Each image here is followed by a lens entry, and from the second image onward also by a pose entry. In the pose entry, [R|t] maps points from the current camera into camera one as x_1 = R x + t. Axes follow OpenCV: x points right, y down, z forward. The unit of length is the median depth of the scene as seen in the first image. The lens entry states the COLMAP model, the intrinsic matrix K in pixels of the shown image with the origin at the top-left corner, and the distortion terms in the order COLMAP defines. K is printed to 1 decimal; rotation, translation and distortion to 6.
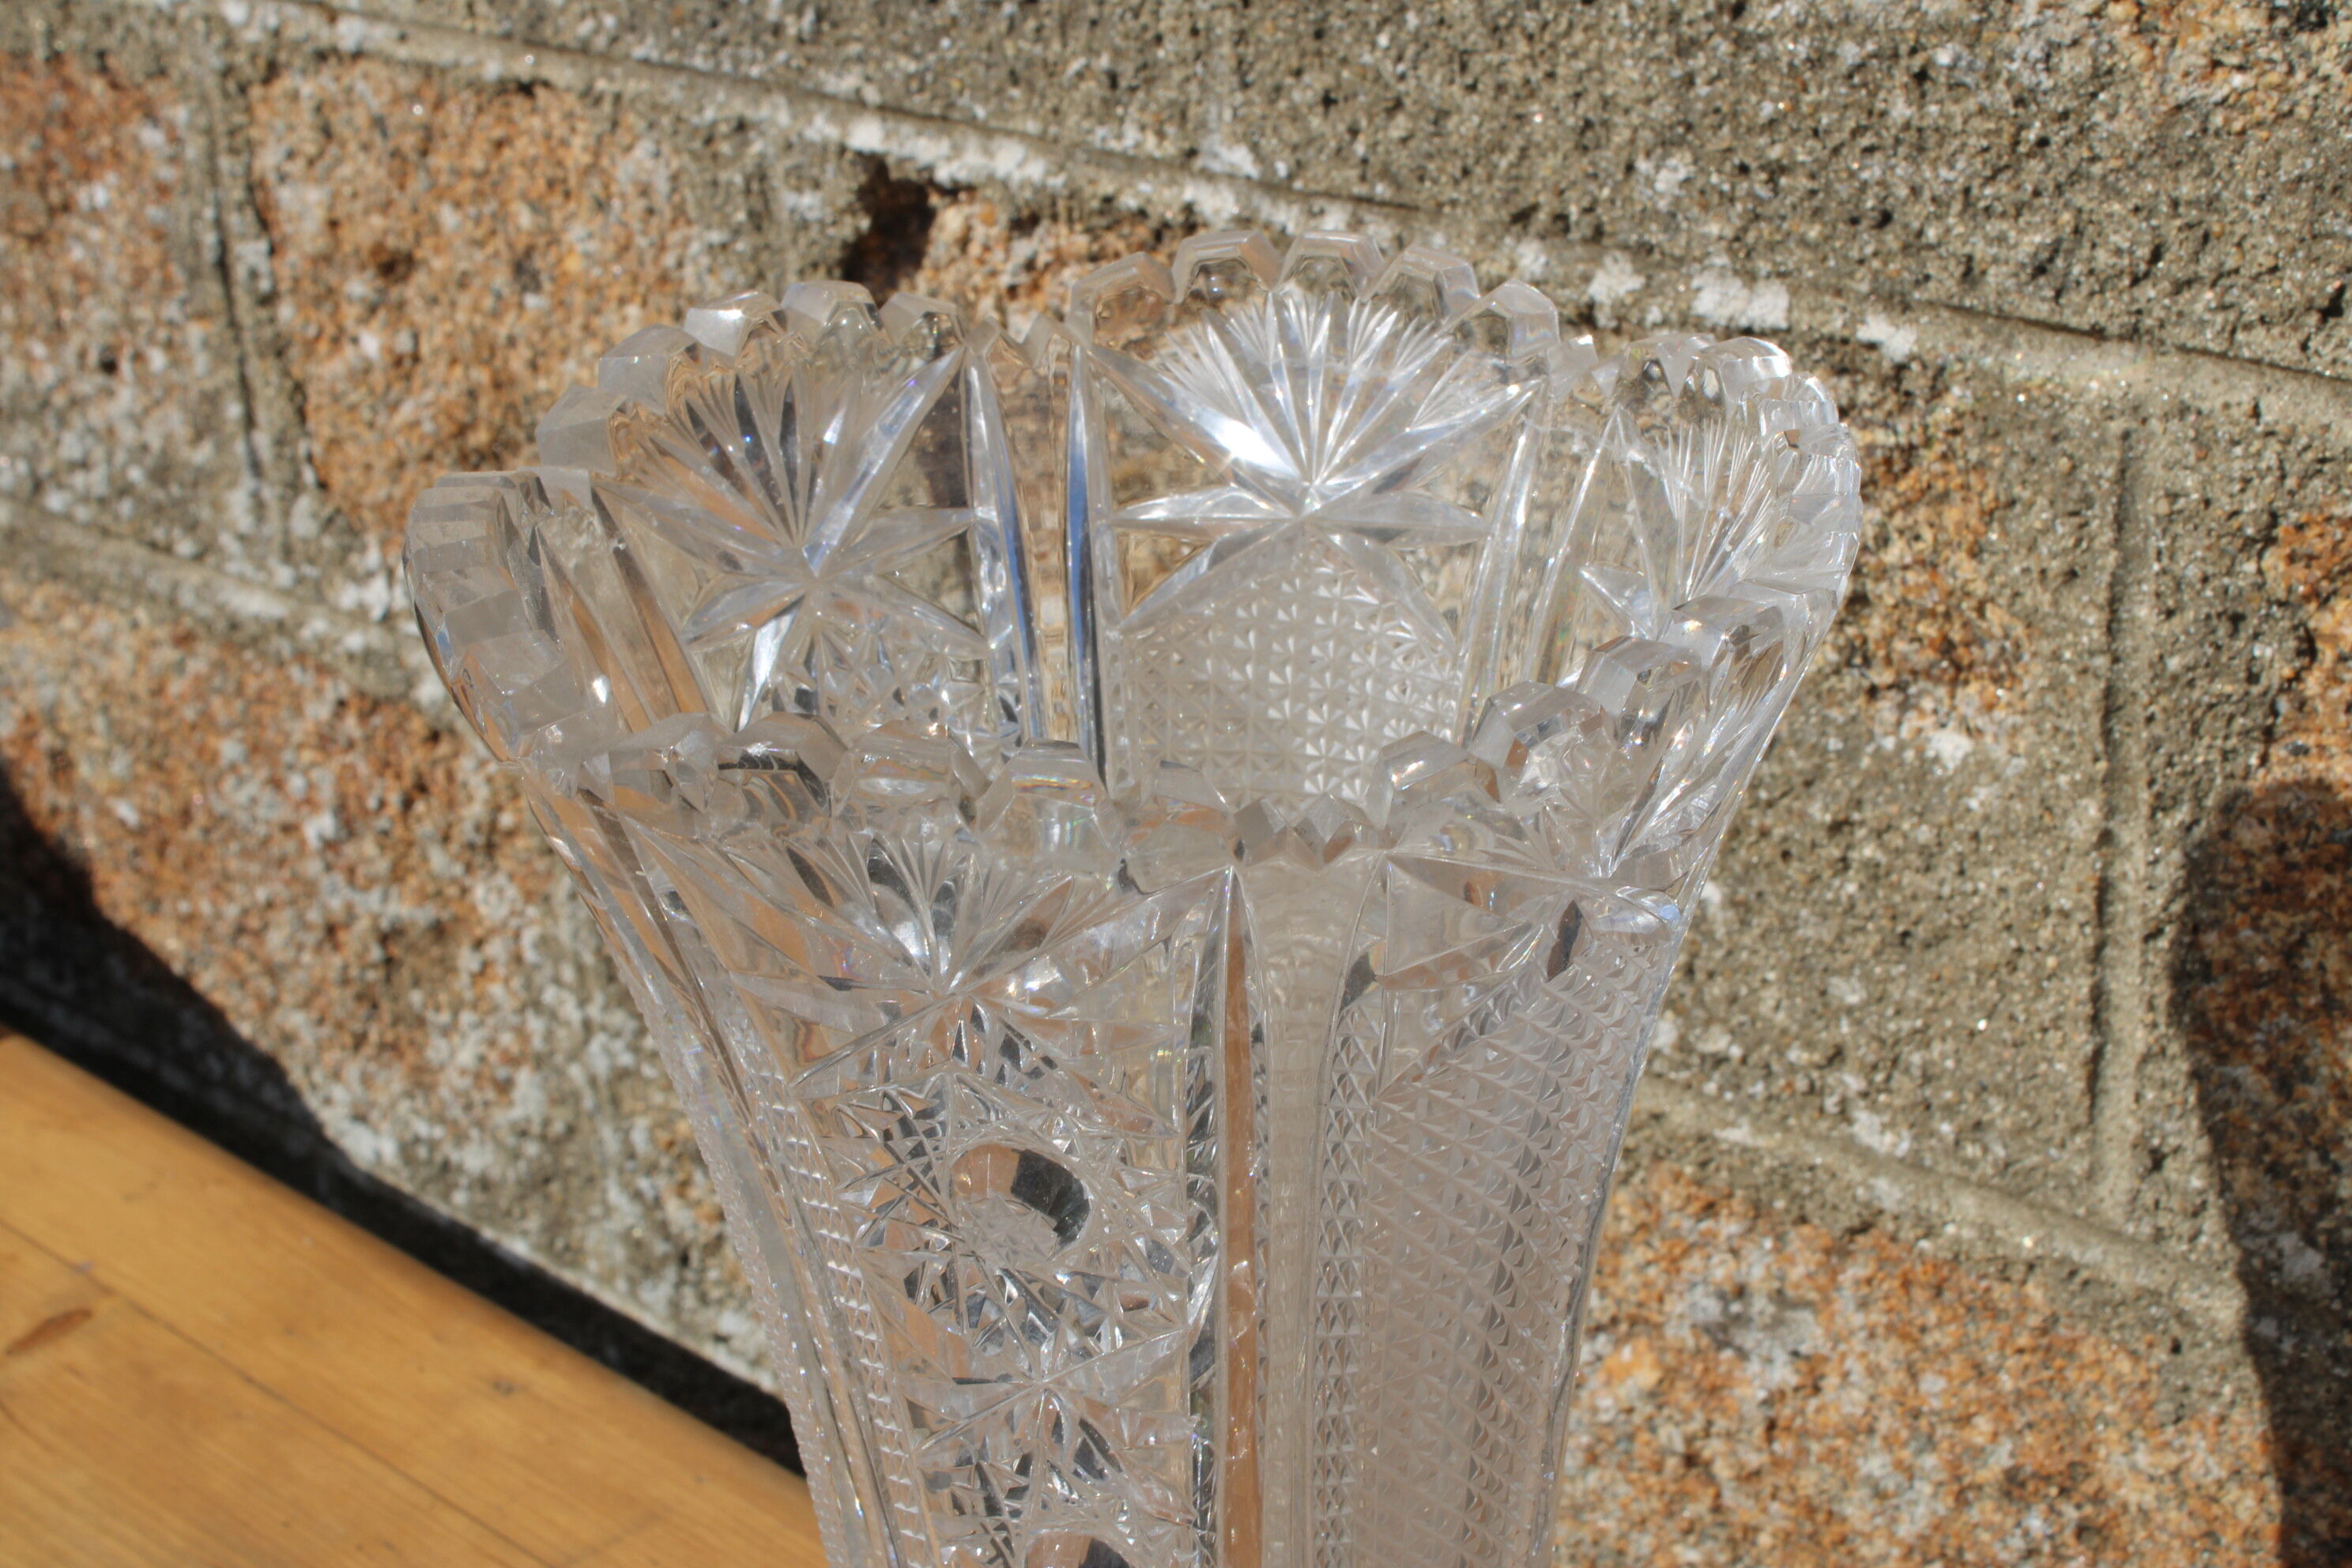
lens RADIAL K [[3657.4, 0, 1162.6], [0, 3657.4, 761.1], [0, 0, 1]] dist [-0.038166, 0.000000]
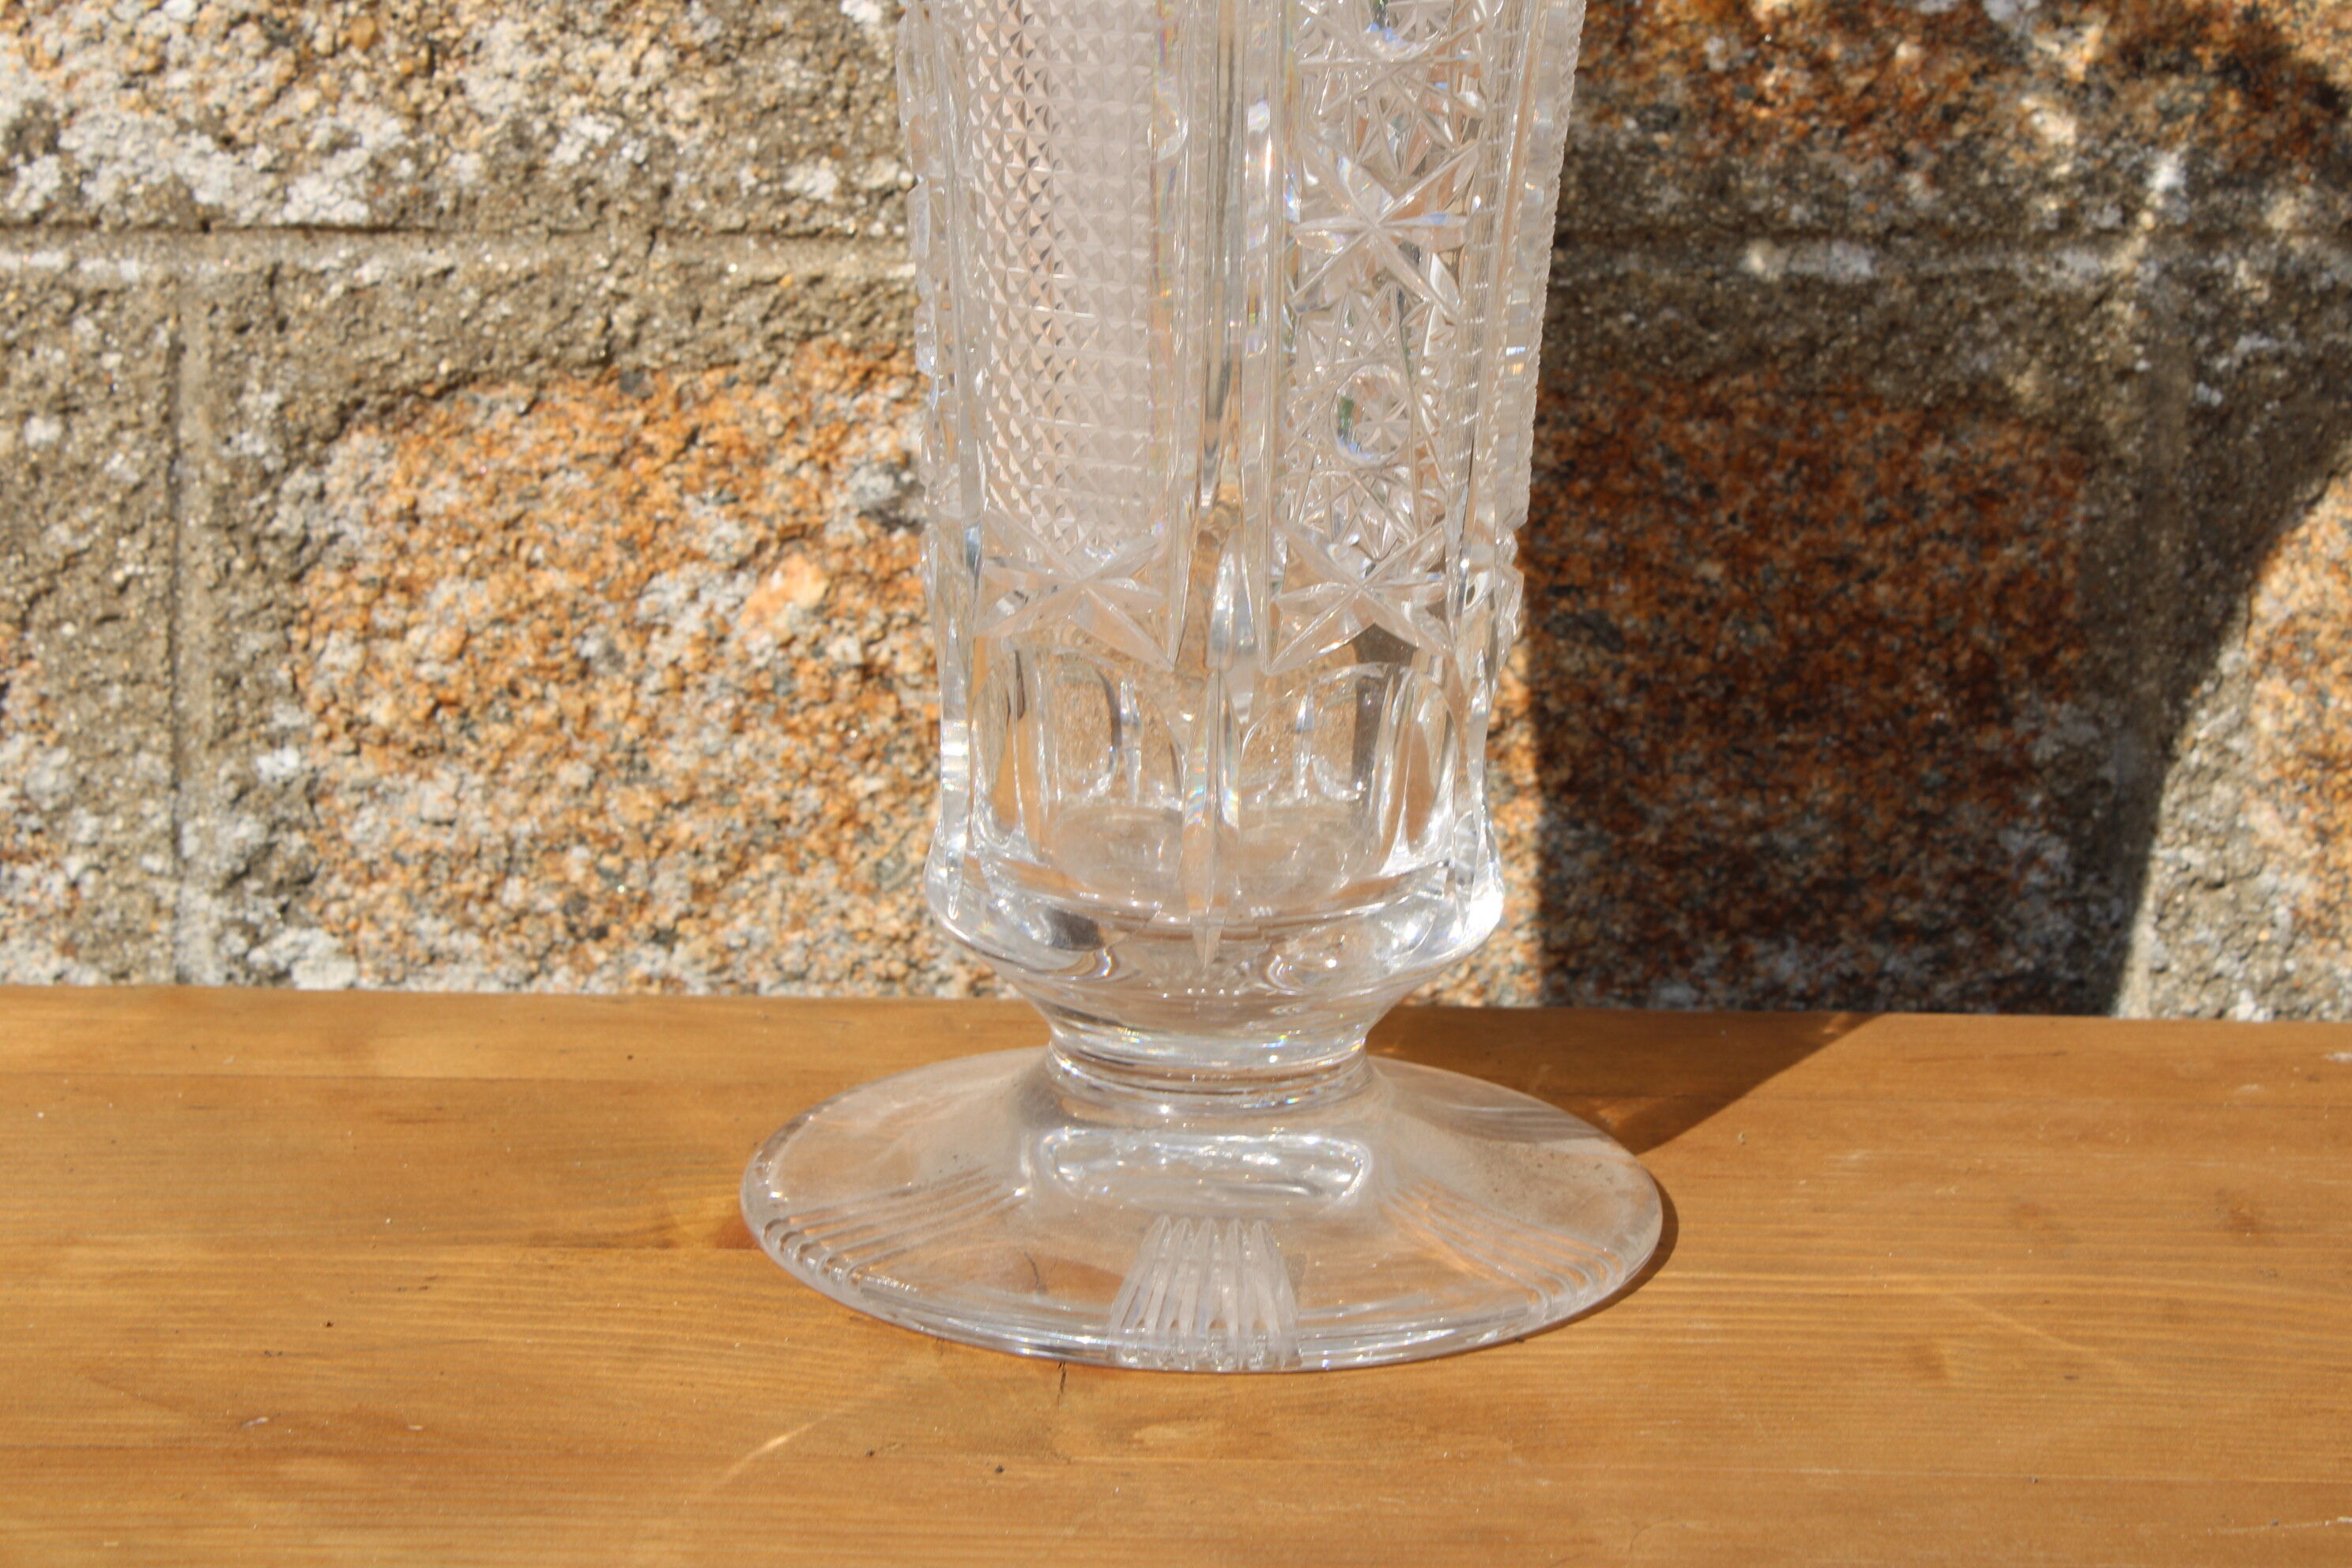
lens RADIAL K [[5446.7, 0, 1190.7], [0, 5446.7, 734.3], [0, 0, 1]] dist [0.079680, 0.000000]
pose [[0.722787, -0.115476, 0.681355, -0.835555], [0.243010, 0.965443, -0.094164, 0.392738], [-0.646935, 0.233637, 0.725871, -0.100638]]
